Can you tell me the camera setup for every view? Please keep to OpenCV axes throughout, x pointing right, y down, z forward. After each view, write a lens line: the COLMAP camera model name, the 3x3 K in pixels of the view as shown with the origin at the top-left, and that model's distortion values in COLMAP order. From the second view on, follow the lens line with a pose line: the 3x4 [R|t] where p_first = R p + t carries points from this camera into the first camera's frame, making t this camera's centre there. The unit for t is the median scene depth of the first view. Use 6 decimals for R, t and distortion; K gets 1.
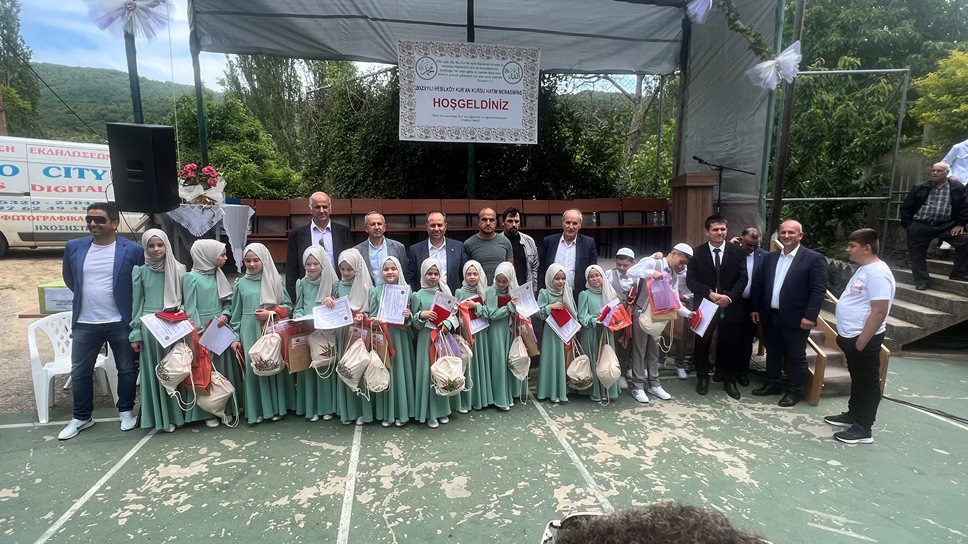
lens RADIAL K [[480.6, 0, 484.0], [0, 480.6, 272.0], [0, 0, 1]] dist [-0.003423, 0.000612]
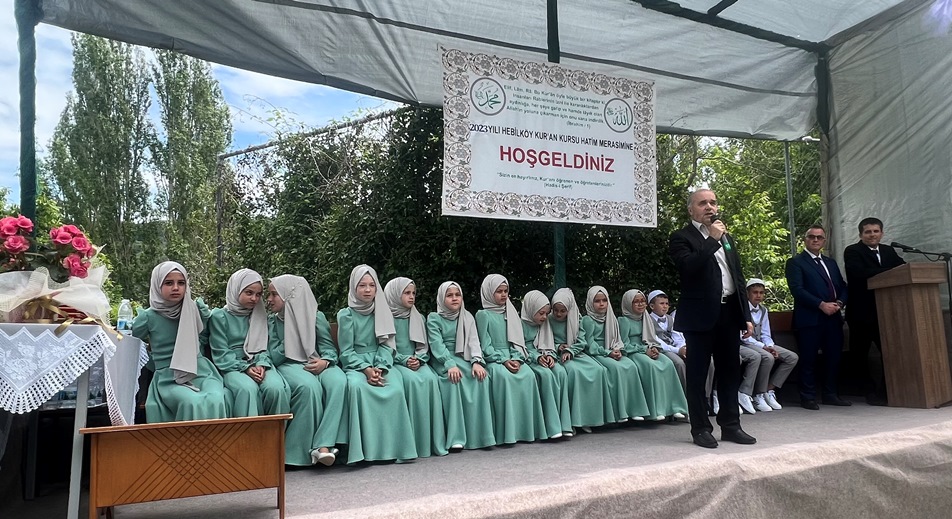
lens RADIAL K [[611.8, 0, 552.2], [0, 611.8, 301.4], [0, 0, 1]] dist [0.029791, -0.050951]
pose [[0.968891, -0.022903, 0.246427, -0.230831], [0.076265, 0.974884, -0.209249, -0.020943], [-0.235445, 0.221533, 0.946303, 0.330730]]
